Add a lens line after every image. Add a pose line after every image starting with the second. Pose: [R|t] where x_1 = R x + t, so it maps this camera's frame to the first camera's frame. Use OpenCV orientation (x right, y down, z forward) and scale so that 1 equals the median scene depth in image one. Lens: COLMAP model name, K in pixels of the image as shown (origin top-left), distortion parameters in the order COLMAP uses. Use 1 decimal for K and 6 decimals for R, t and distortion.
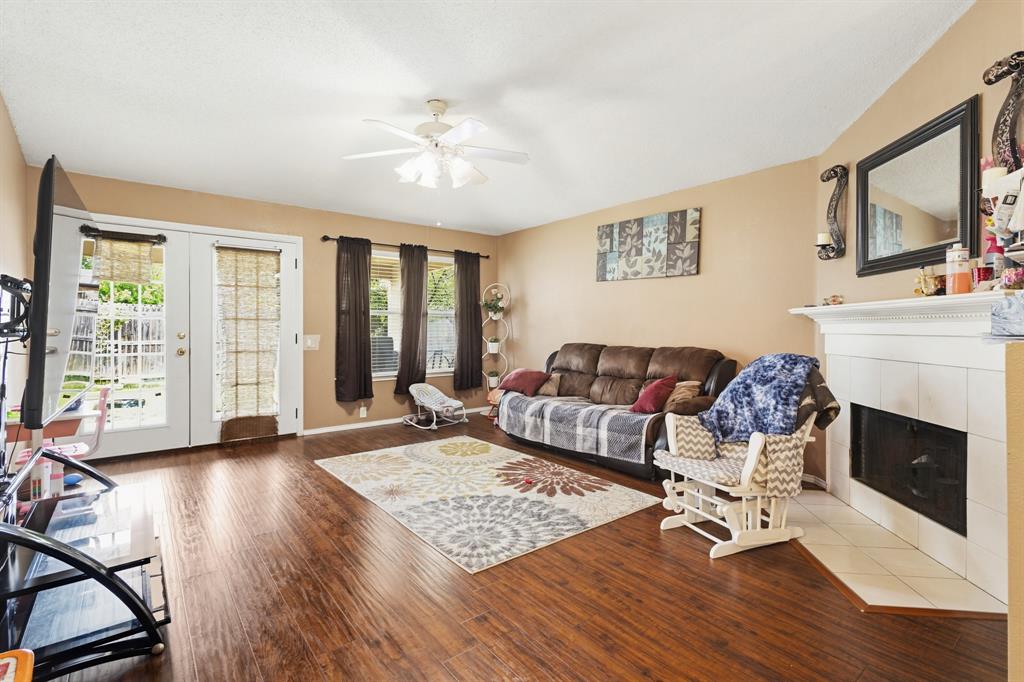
lens RADIAL K [[475.6, 0, 513.7], [0, 475.6, 329.2], [0, 0, 1]] dist [0.027170, -0.000162]
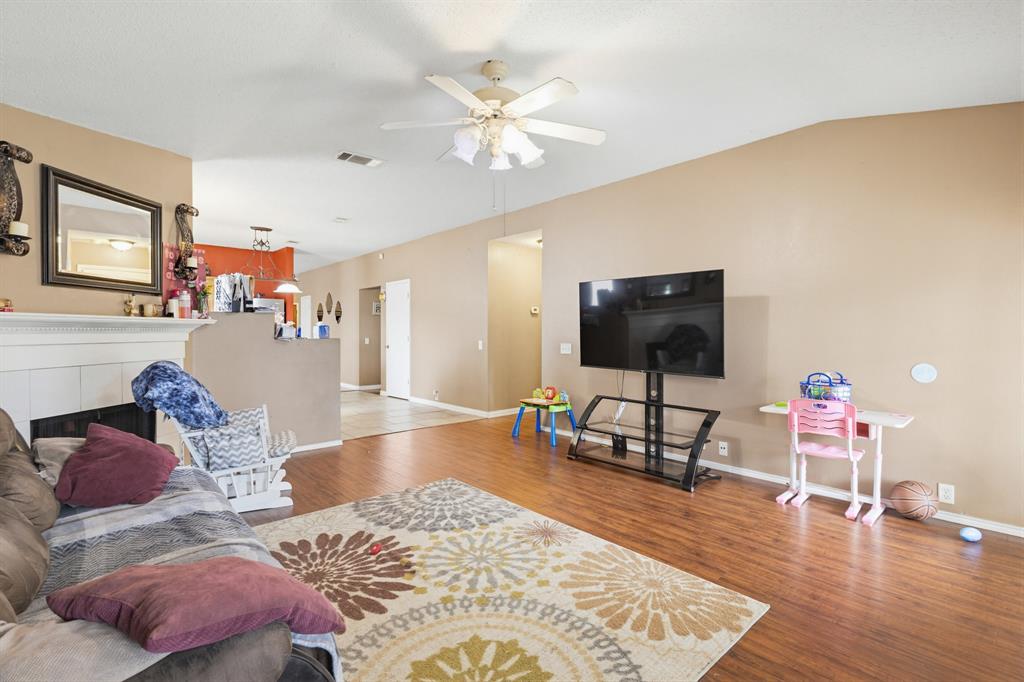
lens RADIAL K [[475.6, 0, 513.7], [0, 475.6, 329.2], [0, 0, 1]] dist [0.027170, -0.000162]
pose [[-0.998435, -0.001926, -0.055896, -0.156208], [-0.001854, 0.999997, -0.001334, -0.020780], [0.055899, -0.001229, -0.998436, 1.964358]]
